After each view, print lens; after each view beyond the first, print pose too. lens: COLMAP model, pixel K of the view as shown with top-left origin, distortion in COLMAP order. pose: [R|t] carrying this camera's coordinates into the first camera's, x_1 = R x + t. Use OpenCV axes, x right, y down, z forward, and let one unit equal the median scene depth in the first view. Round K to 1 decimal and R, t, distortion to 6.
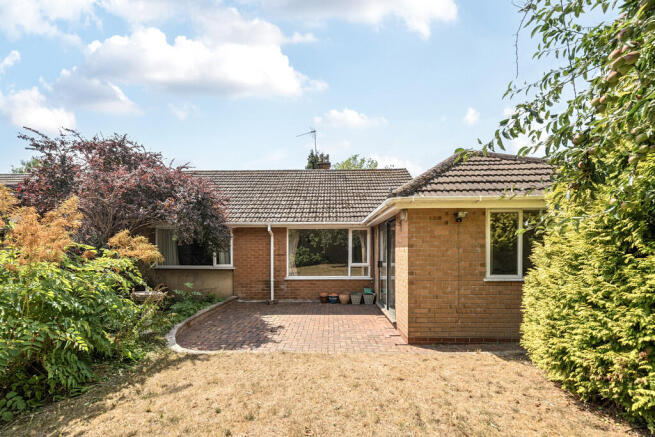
lens RADIAL K [[268.2, 0, 327.6], [0, 268.2, 247.4], [0, 0, 1]] dist [0.001032, 0.000055]
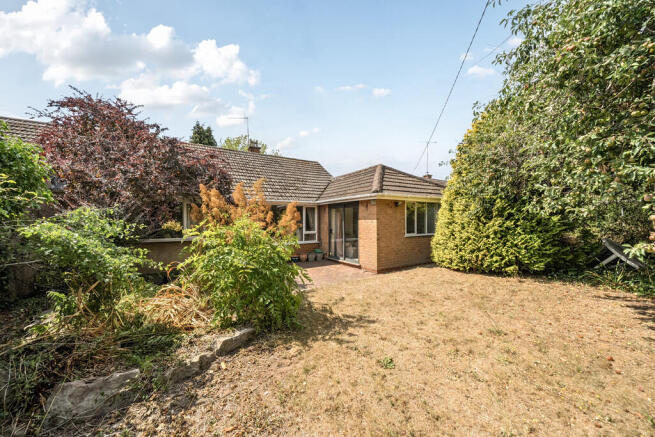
lens RADIAL K [[255.0, 0, 327.5], [0, 255.0, 218.5], [0, 0, 1]] dist [0.000344, 0.000025]
pose [[0.806273, 0.008531, 0.591483, -0.977914], [-0.005003, 0.999959, -0.007601, 0.004705], [-0.591523, 0.003169, 0.806282, -0.182055]]
